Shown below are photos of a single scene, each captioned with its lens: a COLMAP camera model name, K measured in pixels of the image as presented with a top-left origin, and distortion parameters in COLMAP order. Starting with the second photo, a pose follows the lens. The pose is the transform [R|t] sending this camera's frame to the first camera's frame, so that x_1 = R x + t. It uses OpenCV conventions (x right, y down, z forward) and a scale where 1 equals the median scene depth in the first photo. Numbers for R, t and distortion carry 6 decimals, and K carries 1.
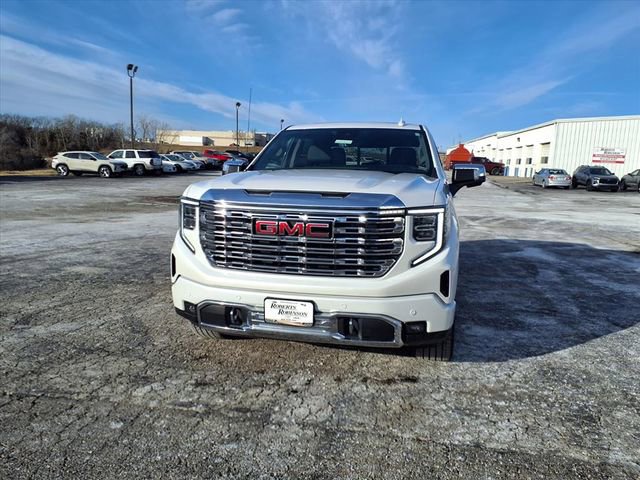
lens RADIAL K [[502.3, 0, 318.6], [0, 502.3, 248.9], [0, 0, 1]] dist [0.058365, -0.069530]
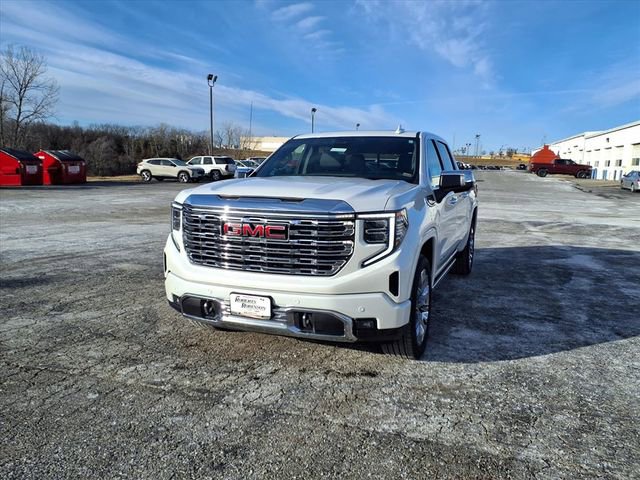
lens RADIAL K [[502.3, 0, 318.6], [0, 502.3, 248.9], [0, 0, 1]] dist [0.058365, -0.069530]
pose [[0.988333, 0.017083, -0.151347, 0.203407], [-0.018232, 0.999815, -0.006207, 0.003595], [0.151213, 0.008893, 0.988461, -0.059228]]
